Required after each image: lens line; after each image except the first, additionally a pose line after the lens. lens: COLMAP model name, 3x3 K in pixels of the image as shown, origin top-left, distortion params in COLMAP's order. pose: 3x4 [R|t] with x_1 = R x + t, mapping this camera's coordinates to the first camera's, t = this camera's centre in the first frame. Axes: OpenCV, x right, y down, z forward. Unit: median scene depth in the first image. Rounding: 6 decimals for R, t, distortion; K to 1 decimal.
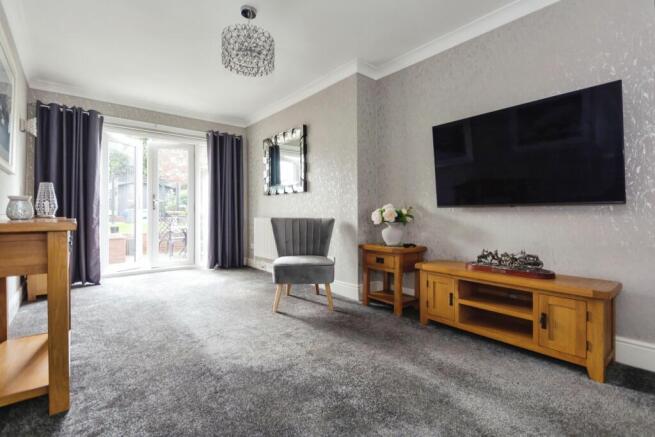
lens RADIAL K [[309.5, 0, 327.5], [0, 309.5, 212.9], [0, 0, 1]] dist [-0.001646, -0.000418]
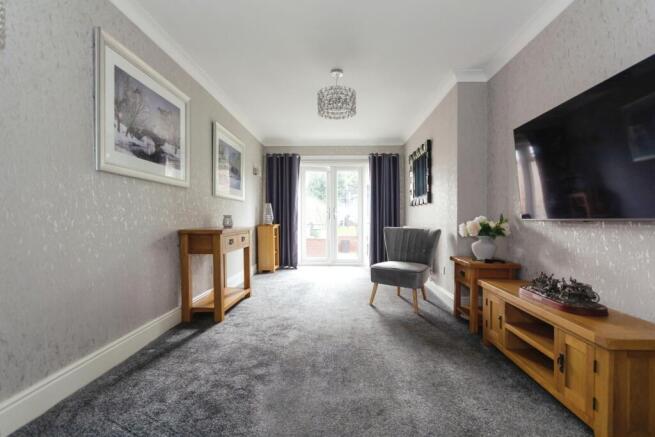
lens RADIAL K [[306.7, 0, 329.1], [0, 306.7, 224.6], [0, 0, 1]] dist [-0.001016, -0.000361]
pose [[0.745814, 0.015156, -0.665982, 0.455300], [-0.000945, 0.999764, 0.021695, -0.021278], [0.666154, -0.015551, 0.745652, -0.010732]]
